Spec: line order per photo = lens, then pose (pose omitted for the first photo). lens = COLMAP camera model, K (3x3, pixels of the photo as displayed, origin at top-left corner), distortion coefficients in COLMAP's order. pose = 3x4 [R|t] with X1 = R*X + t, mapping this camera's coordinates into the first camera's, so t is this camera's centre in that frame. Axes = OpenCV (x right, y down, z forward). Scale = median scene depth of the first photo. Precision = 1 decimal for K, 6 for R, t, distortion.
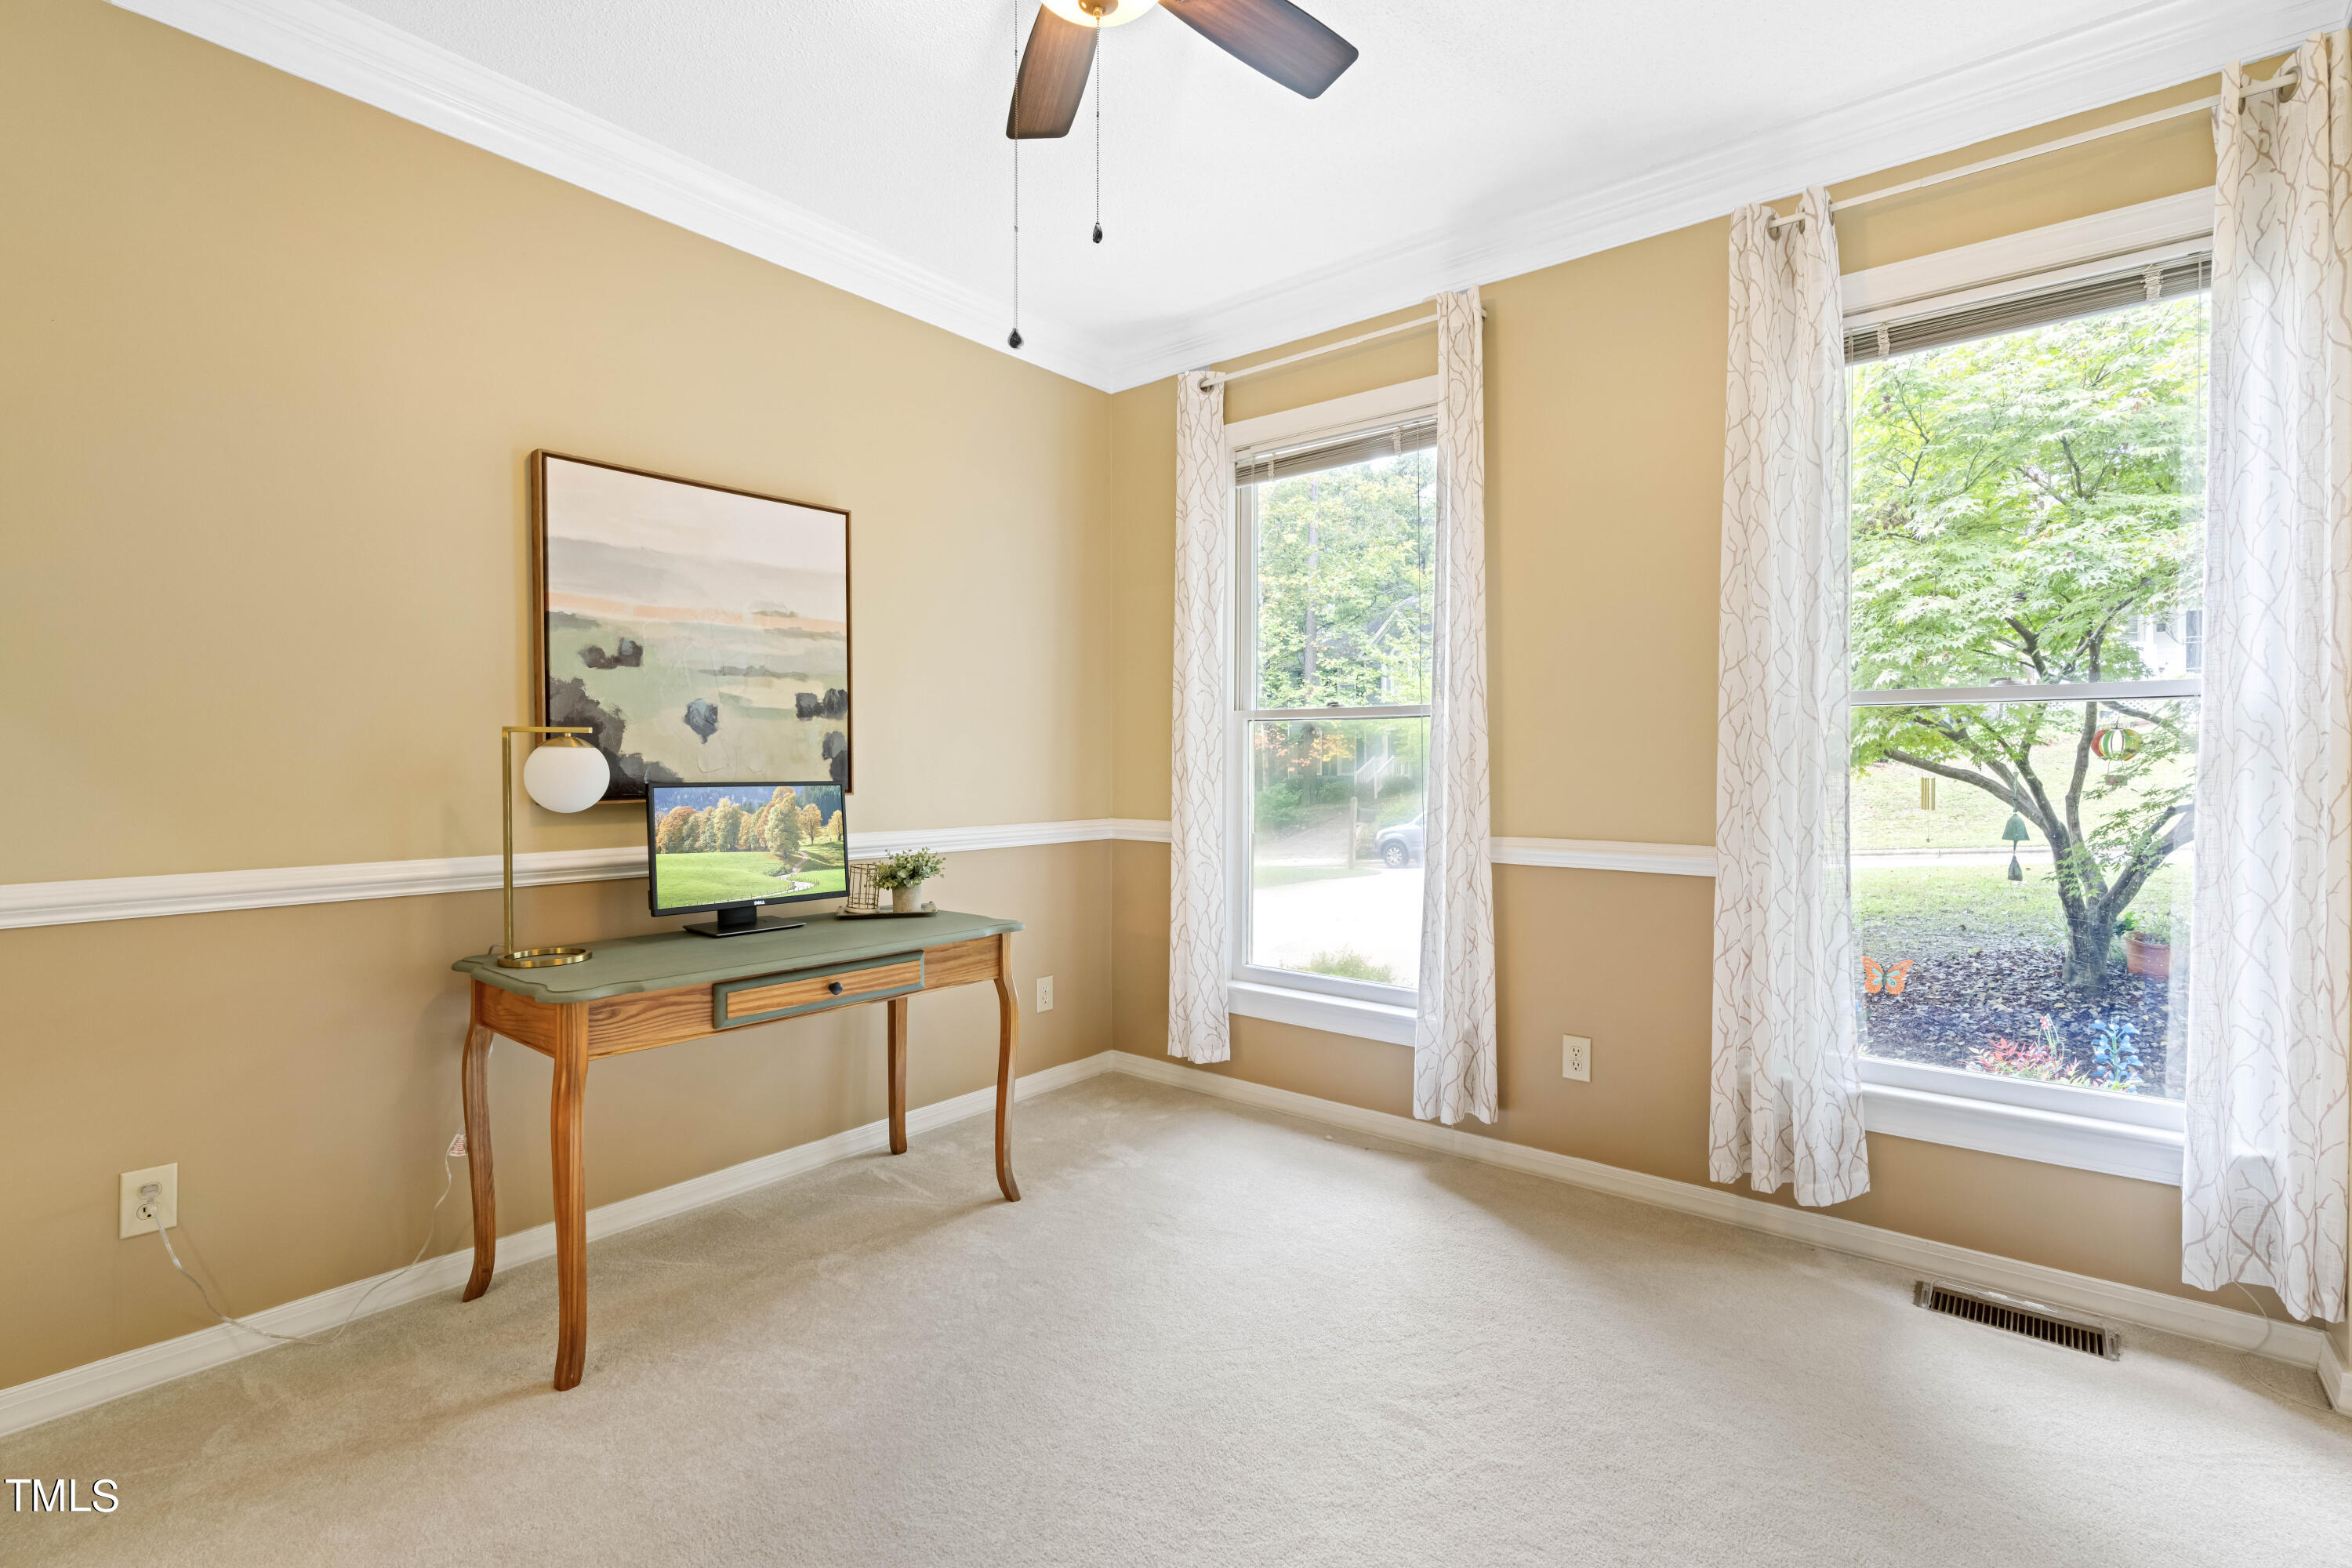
lens RADIAL K [[1066.2, 0, 1173.8], [0, 1066.2, 771.0], [0, 0, 1]] dist [-0.012891, 0.003296]
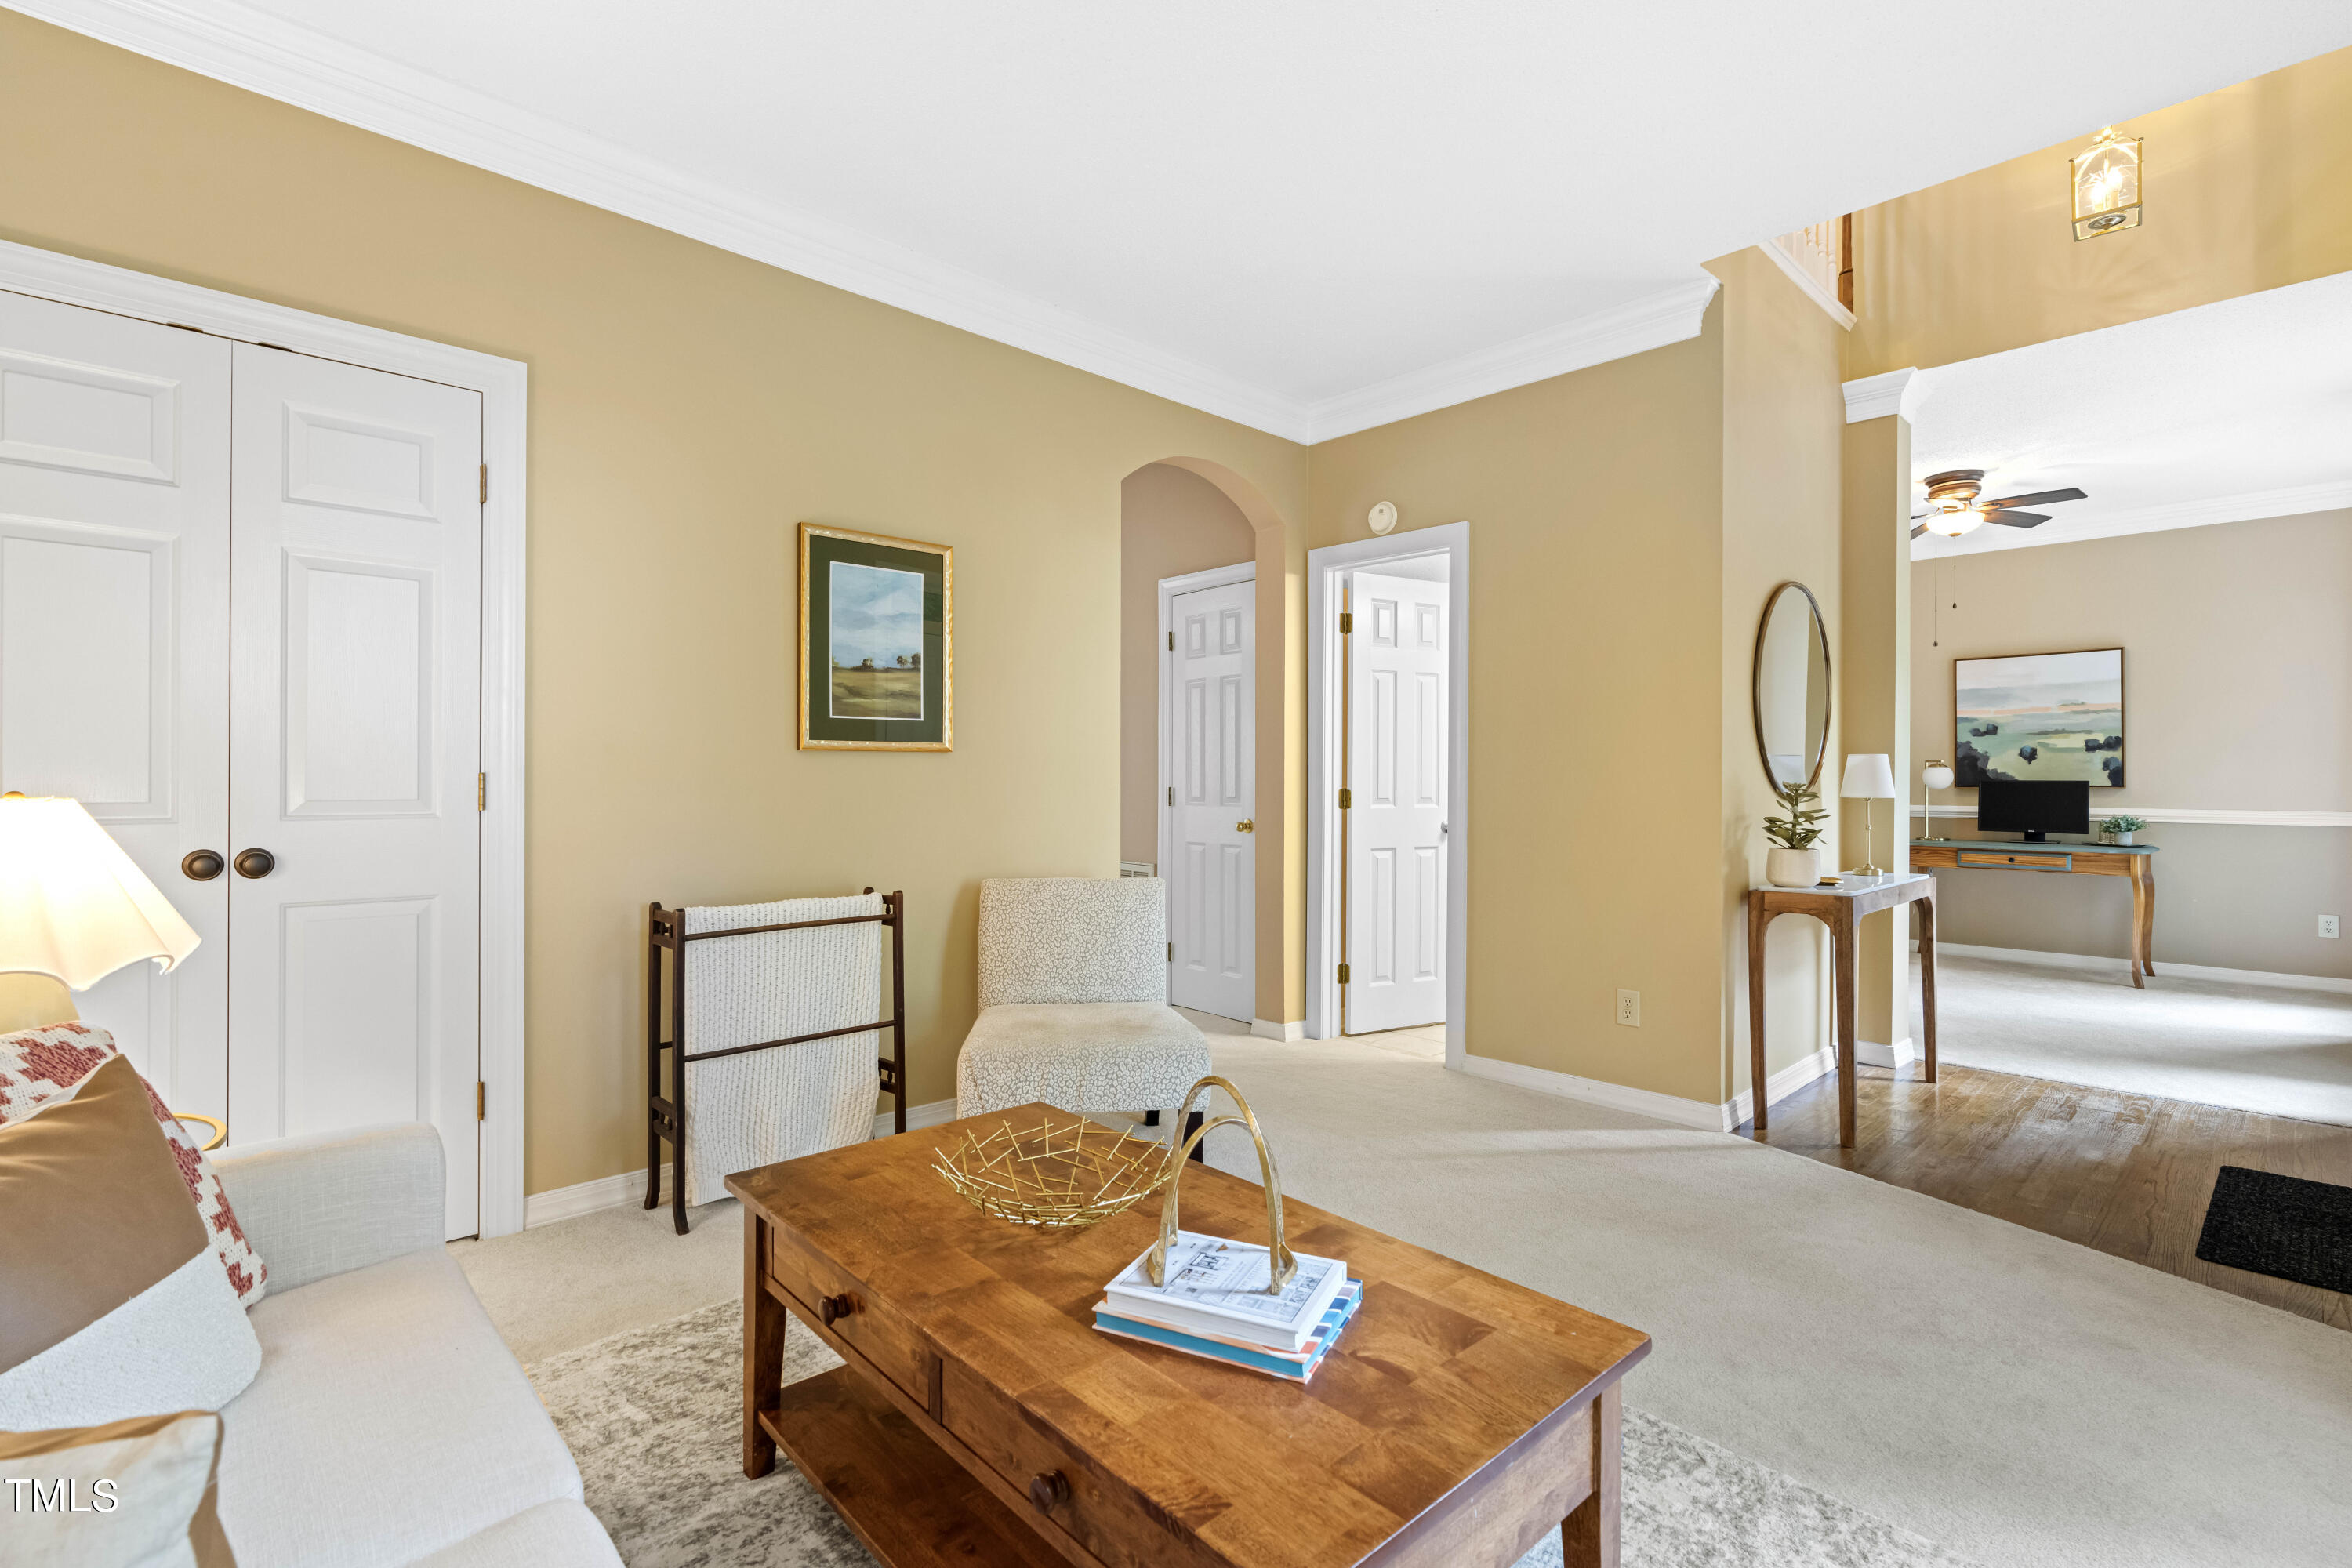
lens RADIAL K [[1066.2, 0, 1173.4], [0, 1066.2, 784.6], [0, 0, 1]] dist [-0.012891, 0.003296]
pose [[-0.146929, 0.004010, -0.989139, 2.138050], [-0.012512, 0.999904, 0.005912, 0.028552], [0.989068, 0.013245, -0.146865, -0.526743]]
